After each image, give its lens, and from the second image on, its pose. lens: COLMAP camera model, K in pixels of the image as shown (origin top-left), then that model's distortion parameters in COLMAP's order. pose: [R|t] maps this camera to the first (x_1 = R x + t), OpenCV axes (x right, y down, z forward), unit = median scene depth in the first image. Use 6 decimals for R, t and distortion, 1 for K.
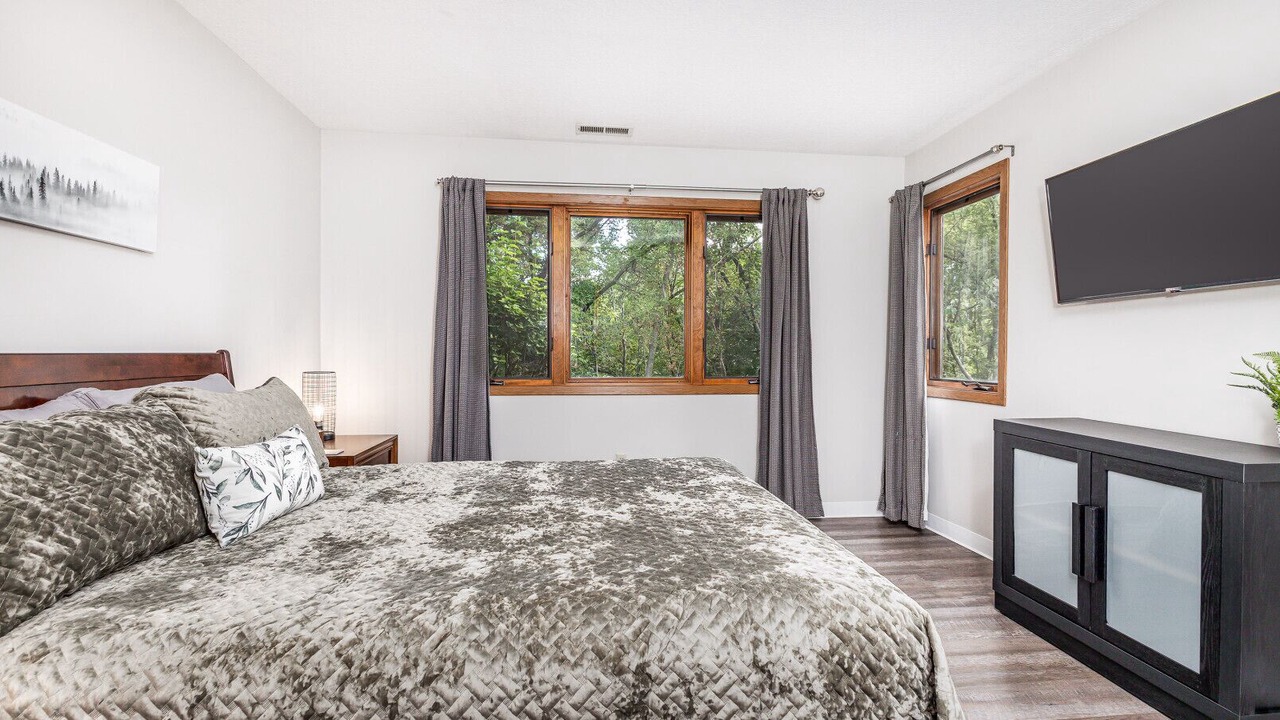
lens RADIAL K [[562.5, 0, 640.1], [0, 562.5, 356.6], [0, 0, 1]] dist [0.009475, -0.003064]
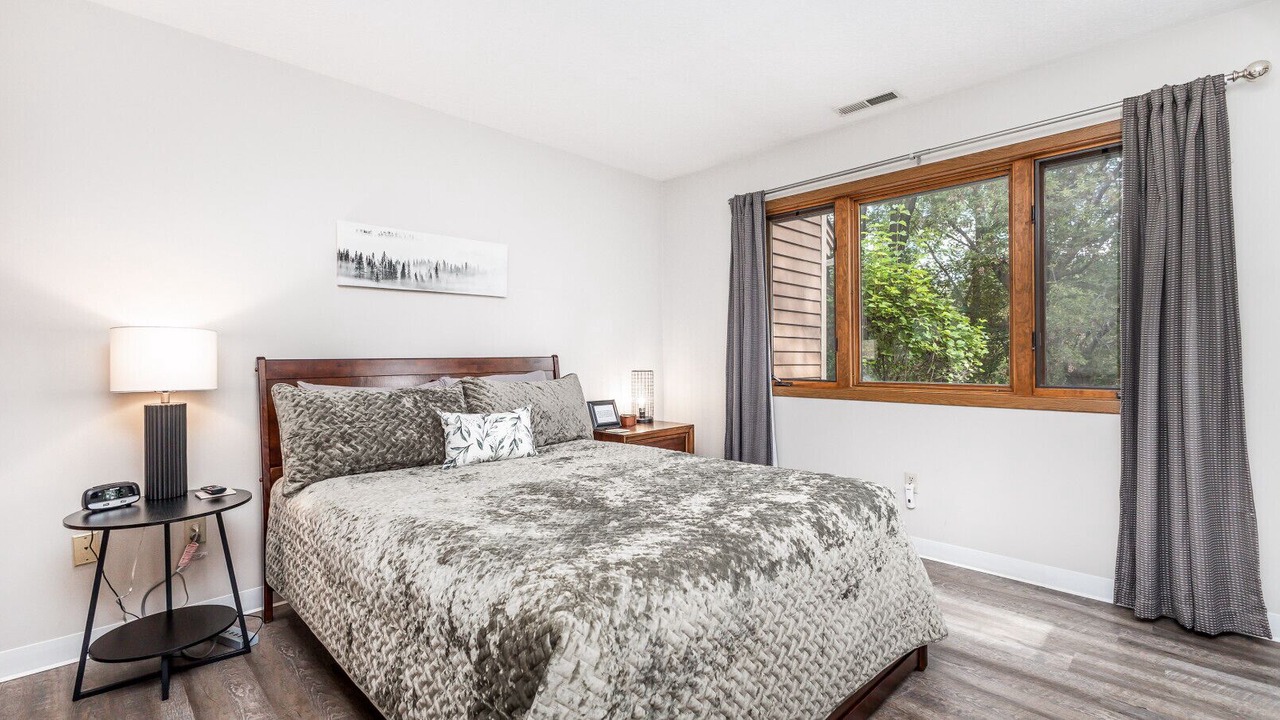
lens RADIAL K [[562.5, 0, 643.1], [0, 562.5, 356.4], [0, 0, 1]] dist [0.009475, -0.003064]
pose [[0.626060, -0.007582, -0.779738, 0.796118], [0.004467, 0.999971, -0.006137, 0.002827], [0.779762, 0.000359, 0.626076, 0.322583]]
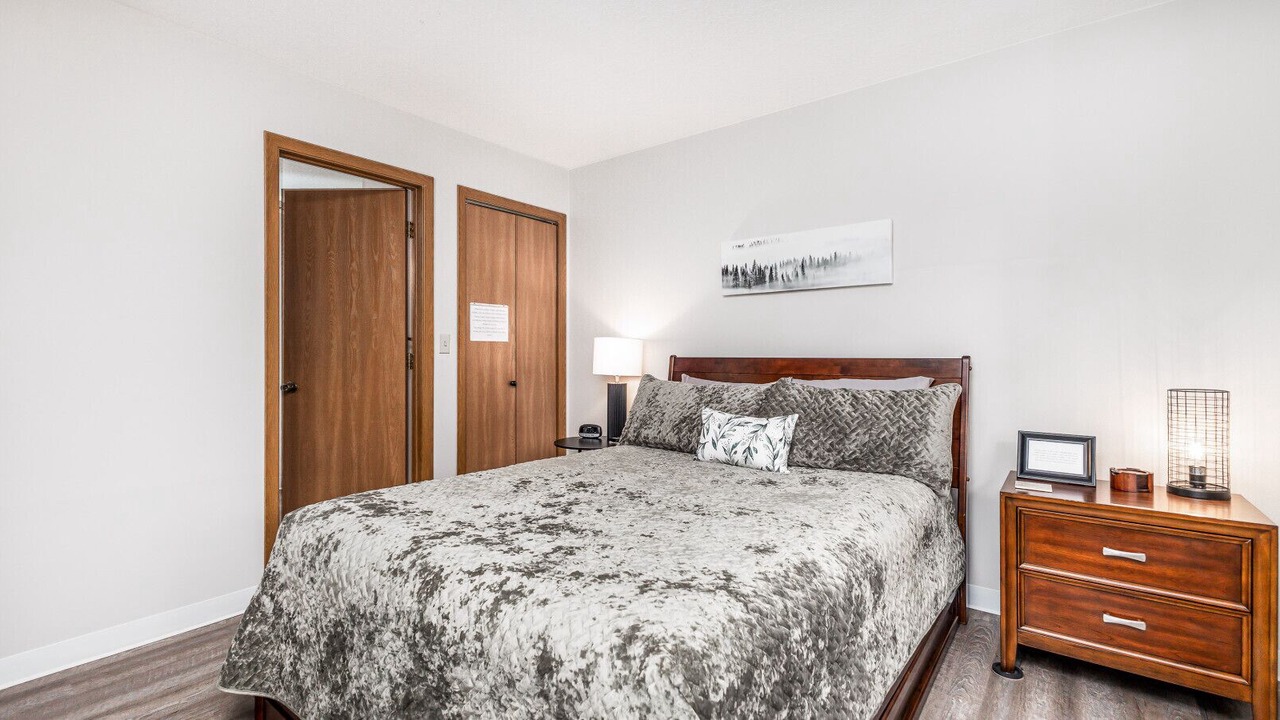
lens RADIAL K [[562.5, 0, 643.2], [0, 562.5, 356.3], [0, 0, 1]] dist [0.009475, -0.003064]
pose [[-0.688130, -0.005342, -0.725568, 0.591089], [-0.011381, 0.999929, 0.003432, -0.011087], [0.725498, 0.010619, -0.688142, 1.739172]]
